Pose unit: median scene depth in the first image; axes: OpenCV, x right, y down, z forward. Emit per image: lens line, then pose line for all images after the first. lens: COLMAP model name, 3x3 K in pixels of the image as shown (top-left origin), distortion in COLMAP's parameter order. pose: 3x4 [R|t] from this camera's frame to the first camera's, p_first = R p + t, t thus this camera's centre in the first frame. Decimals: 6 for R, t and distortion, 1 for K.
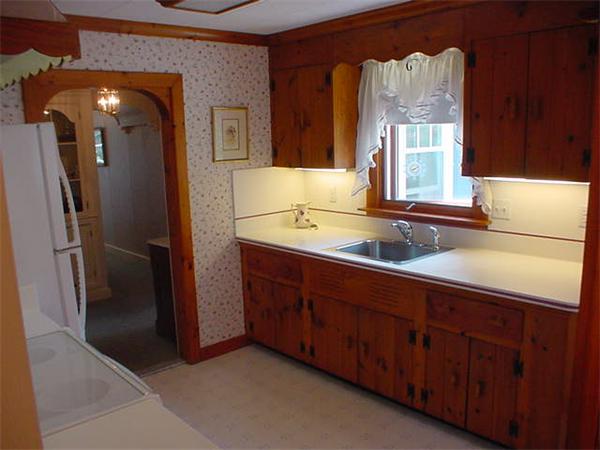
lens RADIAL K [[533.3, 0, 300.4], [0, 533.3, 225.8], [0, 0, 1]] dist [-0.140388, 0.099464]
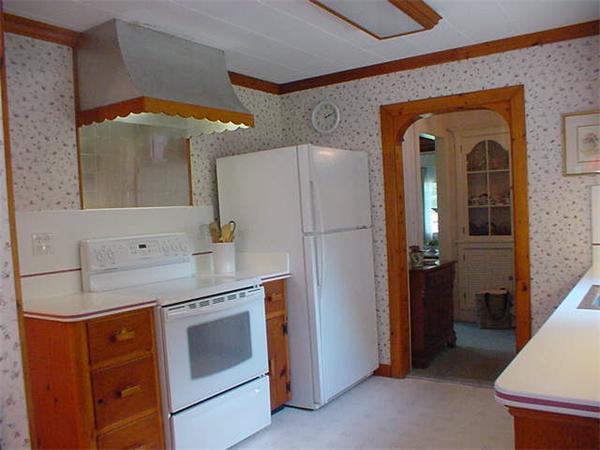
lens RADIAL K [[533.3, 0, 300.6], [0, 533.3, 226.6], [0, 0, 1]] dist [-0.140388, 0.099464]
pose [[0.241217, 0.054767, -0.968925, 0.580140], [-0.123958, 0.991967, 0.025210, -0.004082], [0.962522, 0.114025, 0.246068, 0.382080]]
